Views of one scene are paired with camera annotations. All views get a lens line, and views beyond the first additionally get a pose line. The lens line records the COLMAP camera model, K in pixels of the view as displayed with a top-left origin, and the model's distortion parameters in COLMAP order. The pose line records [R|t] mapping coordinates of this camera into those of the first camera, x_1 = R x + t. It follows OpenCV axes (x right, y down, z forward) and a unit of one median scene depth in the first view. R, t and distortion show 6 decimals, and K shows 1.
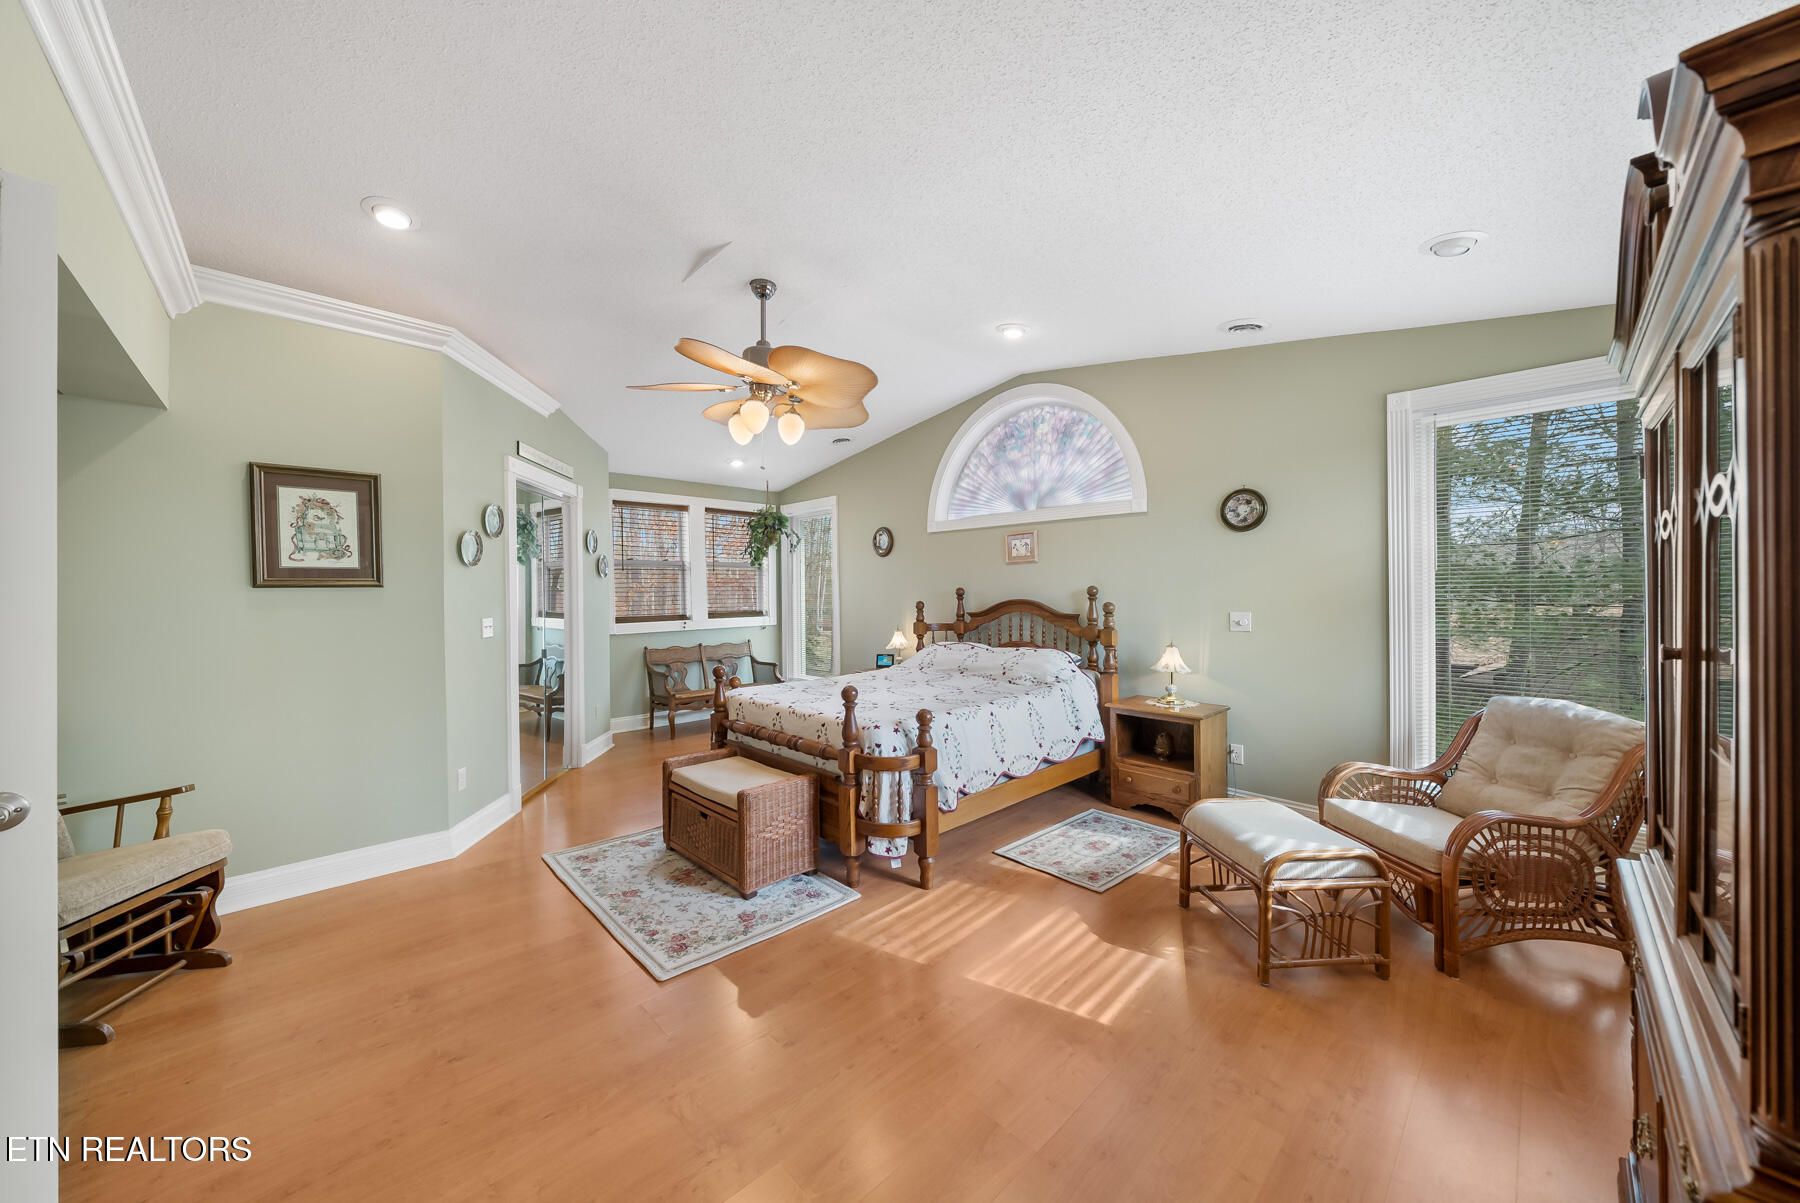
lens RADIAL K [[631.8, 0, 900.0], [0, 631.8, 601.5], [0, 0, 1]] dist [-0.016815, -0.000006]
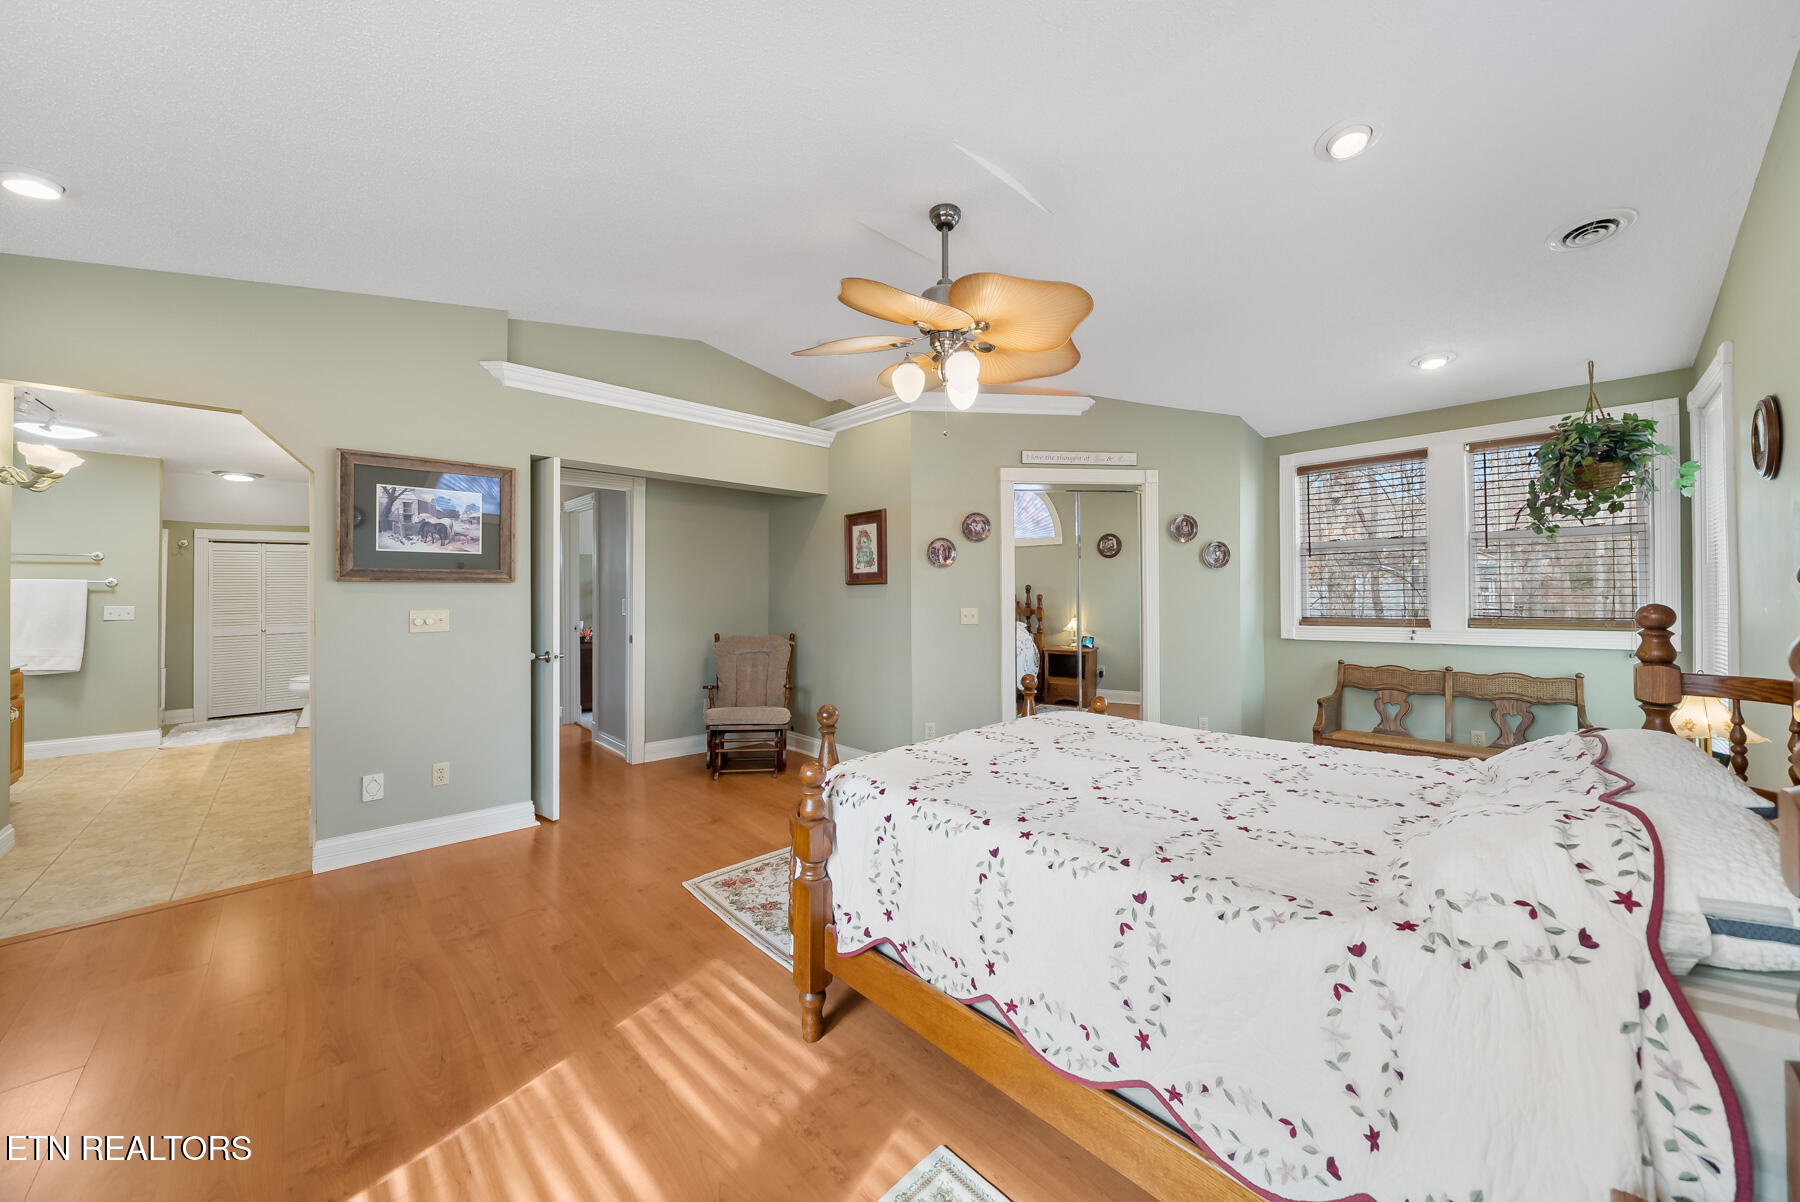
lens RADIAL K [[620.3, 0, 895.2], [0, 620.3, 595.2], [0, 0, 1]] dist [-0.013668, 0.000013]
pose [[-0.006688, 0.003380, -0.999972, 0.678324], [-0.008347, 0.999959, 0.003436, -0.002585], [0.999943, 0.008370, -0.006660, 1.092449]]
